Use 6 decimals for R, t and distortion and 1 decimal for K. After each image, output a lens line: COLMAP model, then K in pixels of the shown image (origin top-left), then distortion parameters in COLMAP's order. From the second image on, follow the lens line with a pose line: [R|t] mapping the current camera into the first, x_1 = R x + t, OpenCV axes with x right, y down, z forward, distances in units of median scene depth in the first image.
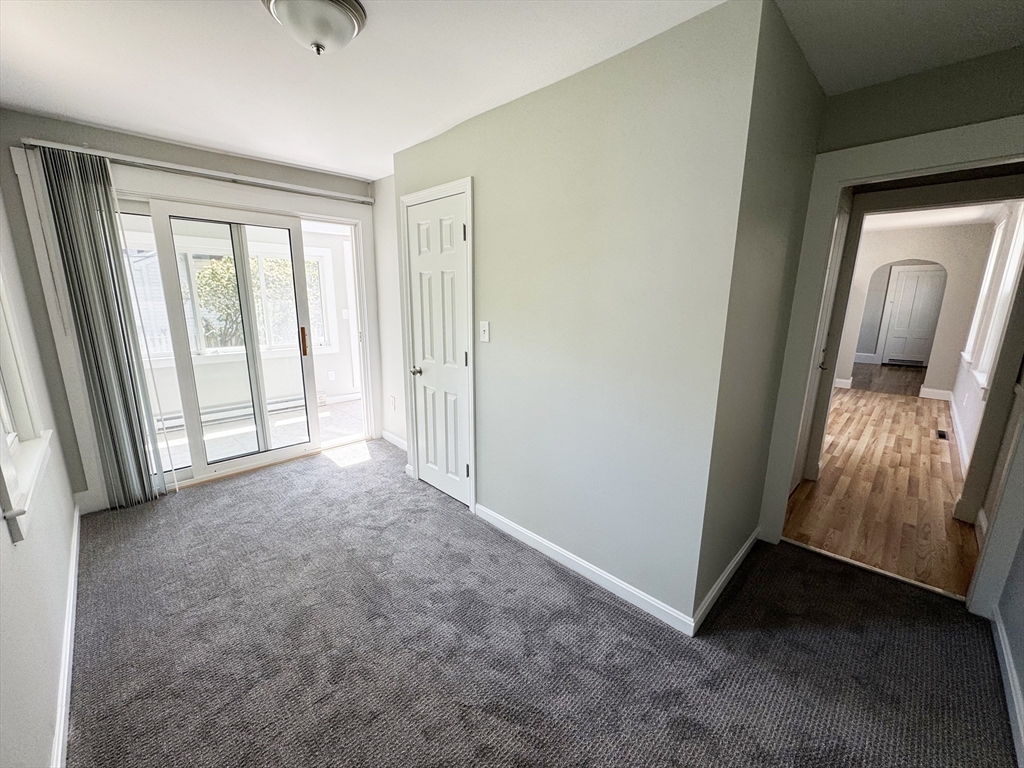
lens RADIAL K [[409.8, 0, 512.0], [0, 409.8, 384.0], [0, 0, 1]] dist [-0.001326, 0.000212]
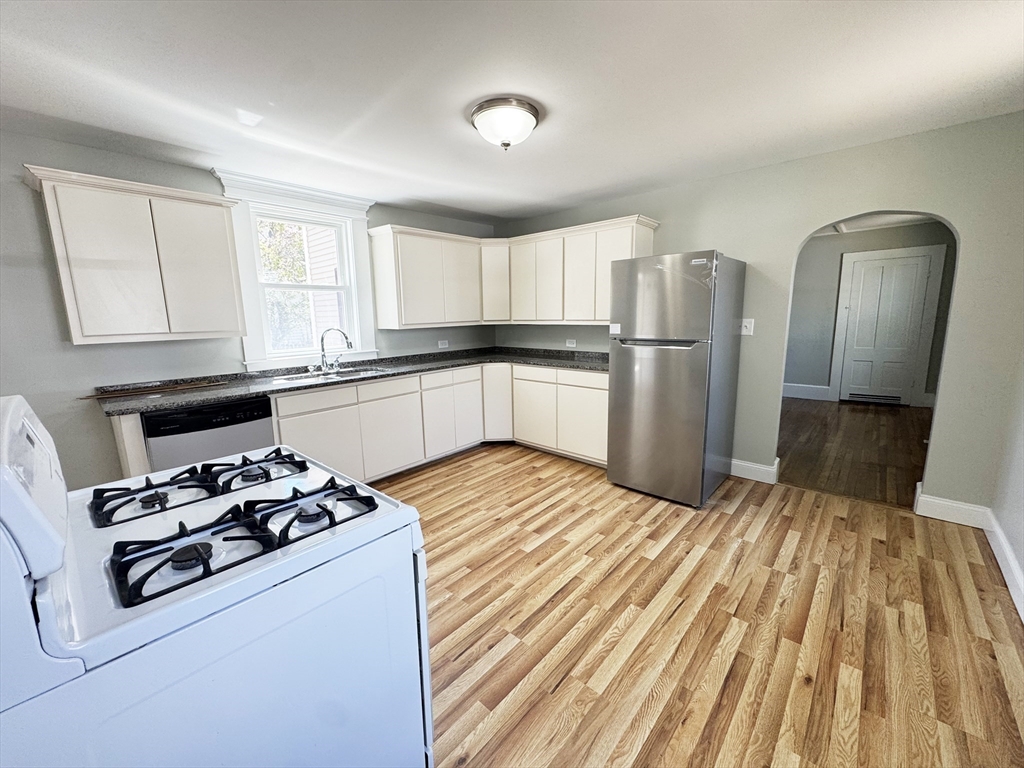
lens RADIAL K [[409.8, 0, 512.0], [0, 409.8, 384.0], [0, 0, 1]] dist [-0.001326, 0.000212]
pose [[0.998102, -0.038803, 0.047830, 0.839064], [0.040702, 0.998395, -0.039374, -0.172733], [-0.046225, 0.041246, 0.998079, 0.885497]]
